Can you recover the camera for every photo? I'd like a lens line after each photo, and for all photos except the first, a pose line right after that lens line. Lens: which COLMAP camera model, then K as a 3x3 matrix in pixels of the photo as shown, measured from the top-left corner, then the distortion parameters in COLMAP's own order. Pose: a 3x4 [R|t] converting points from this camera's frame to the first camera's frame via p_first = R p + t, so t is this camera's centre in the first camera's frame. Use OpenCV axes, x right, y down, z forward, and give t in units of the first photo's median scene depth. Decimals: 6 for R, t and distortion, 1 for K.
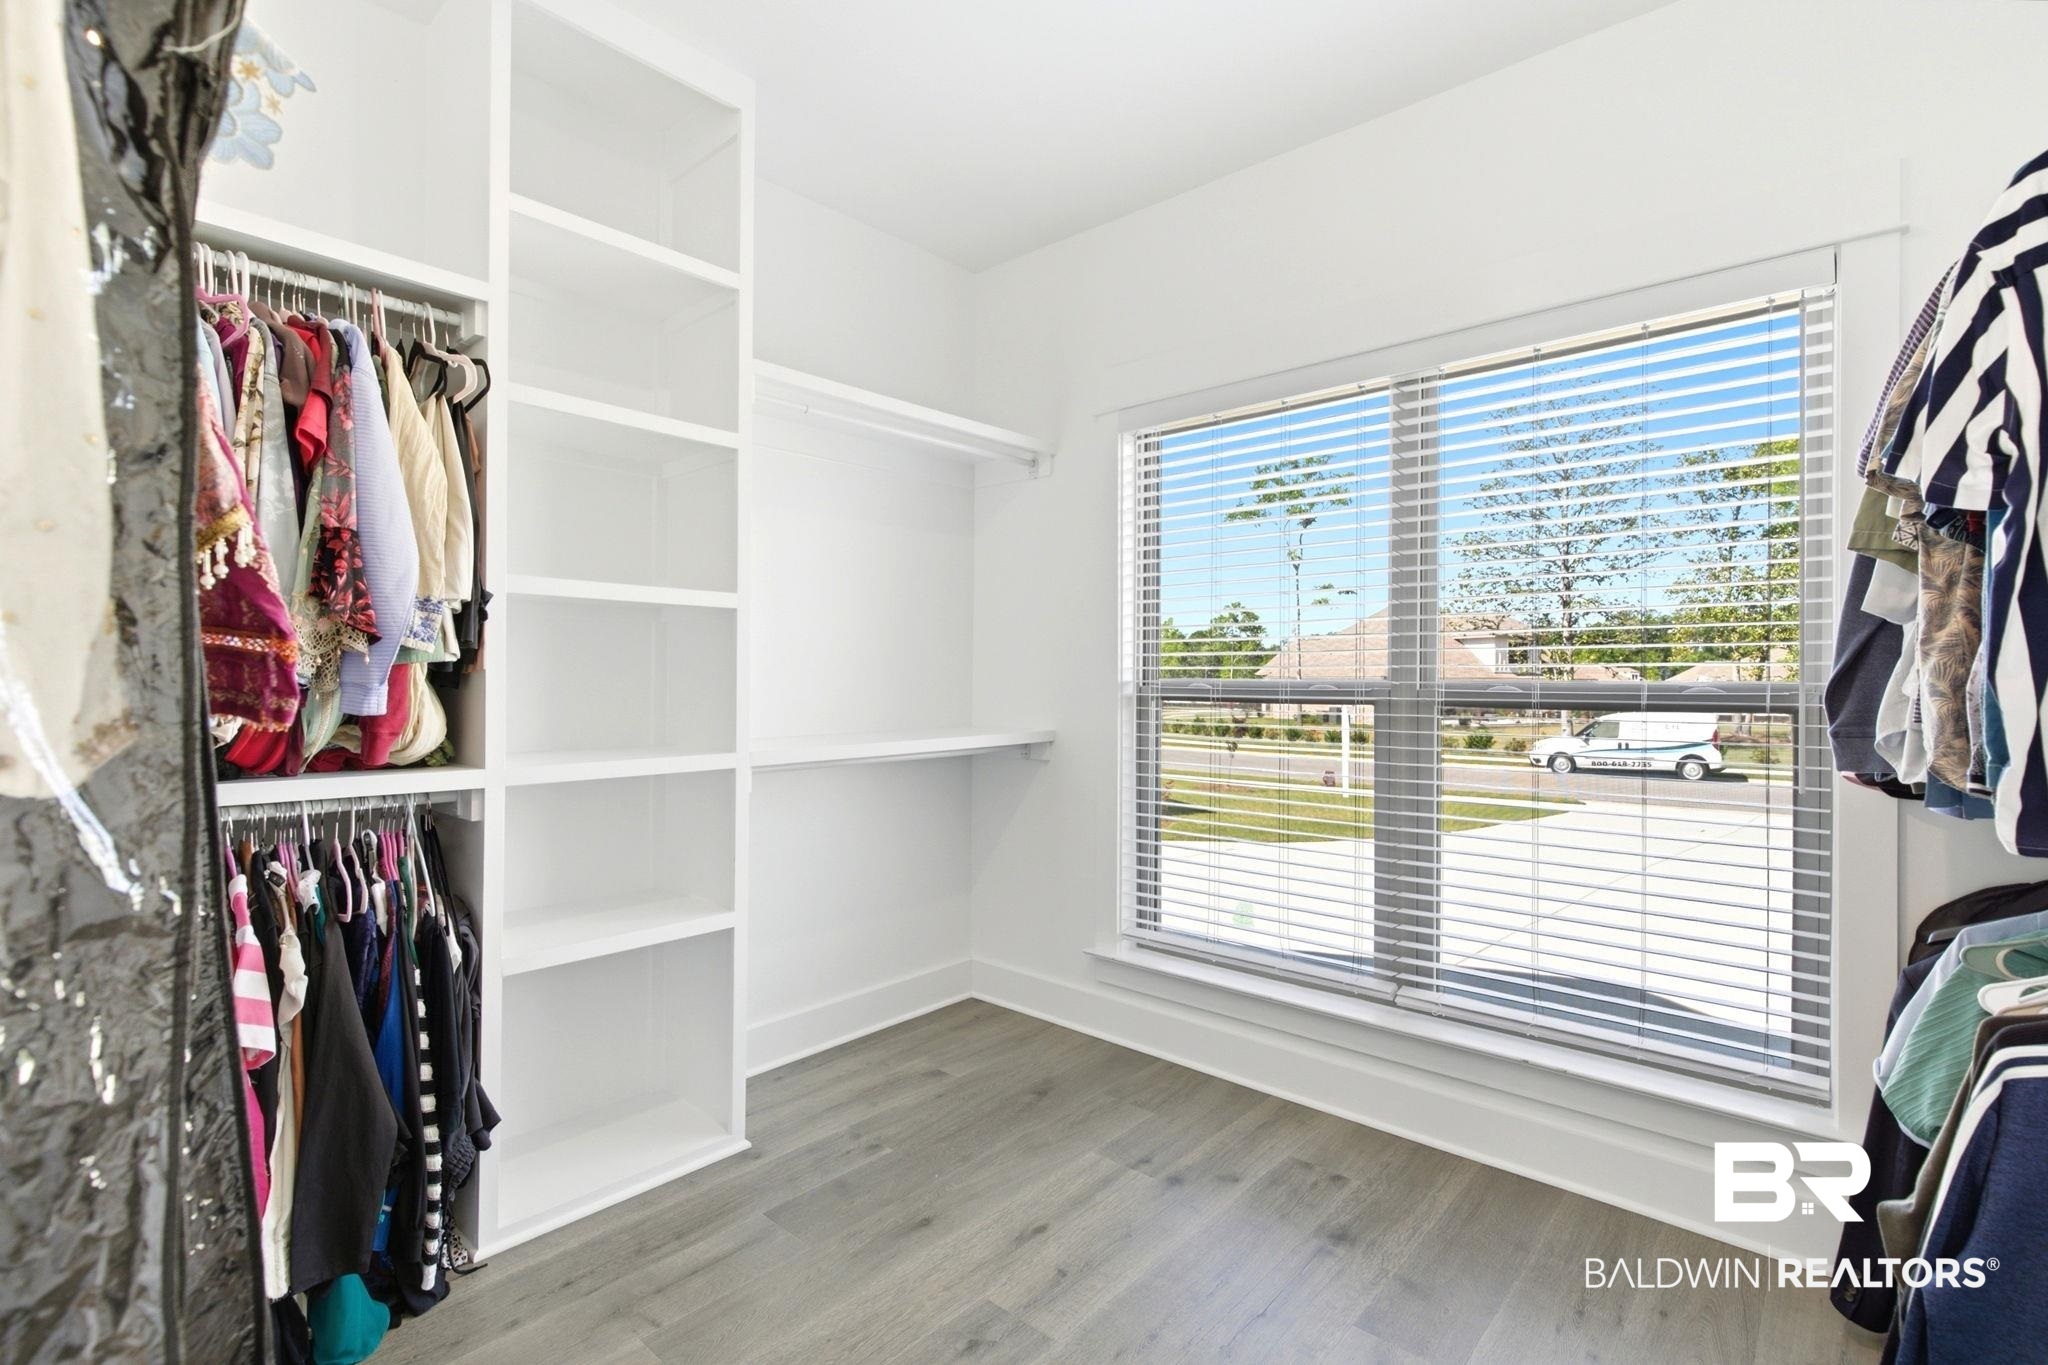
lens RADIAL K [[928.8, 0, 1024.0], [0, 928.8, 682.5], [0, 0, 1]] dist [-0.000325, 0.000014]
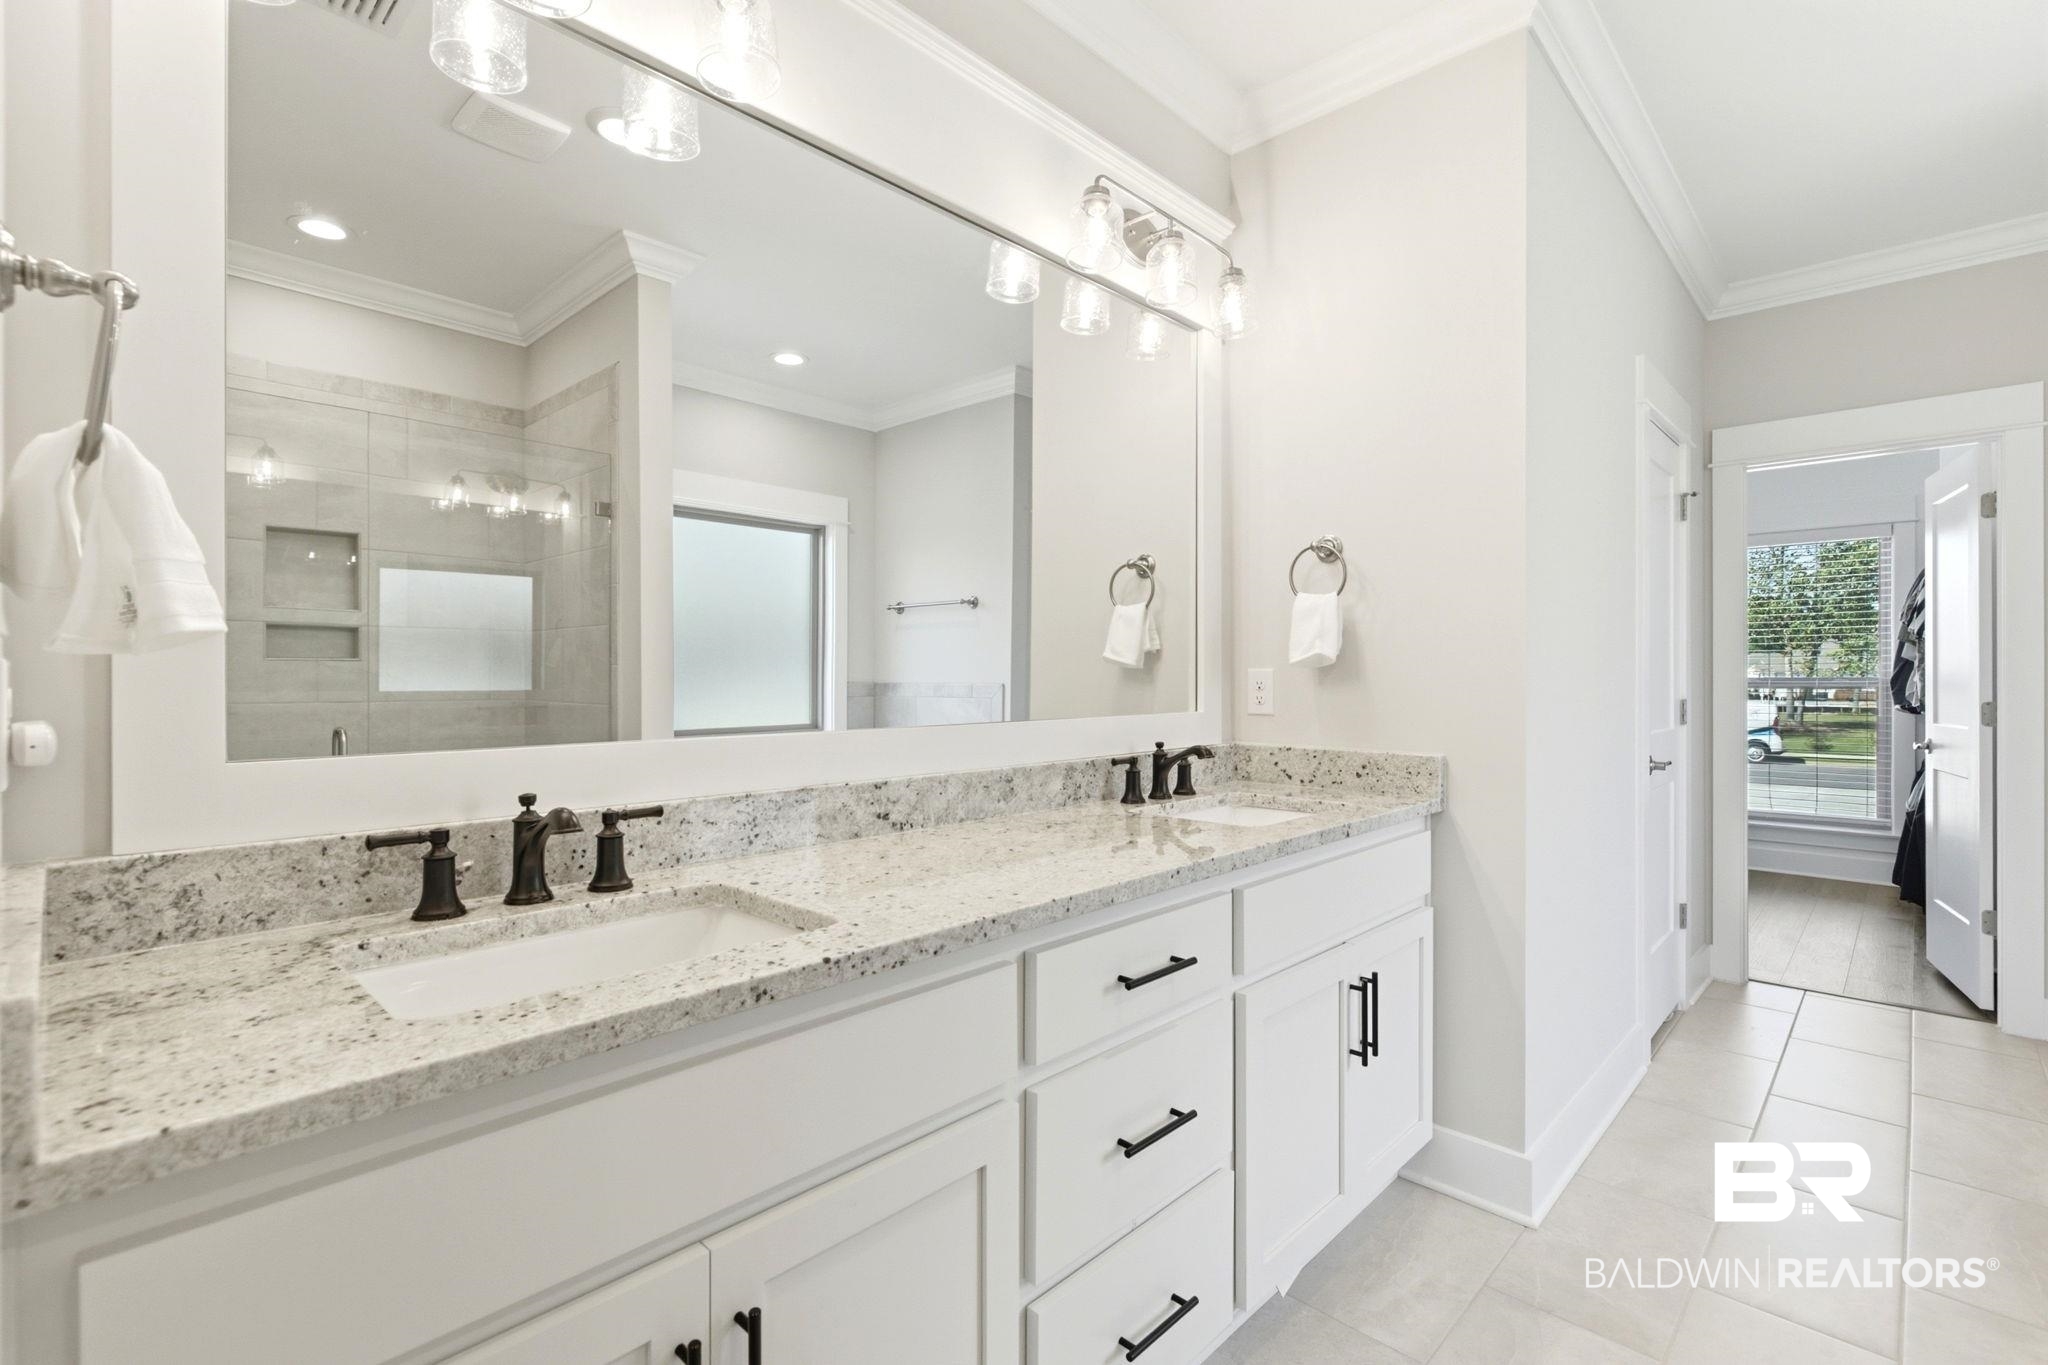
lens RADIAL K [[928.8, 0, 1024.0], [0, 928.8, 682.5], [0, 0, 1]] dist [-0.000325, 0.000014]
pose [[0.999578, -0.004088, -0.028774, -1.709947], [0.004218, 0.999981, 0.004456, -0.007025], [0.028755, -0.004576, 0.999576, -1.926382]]
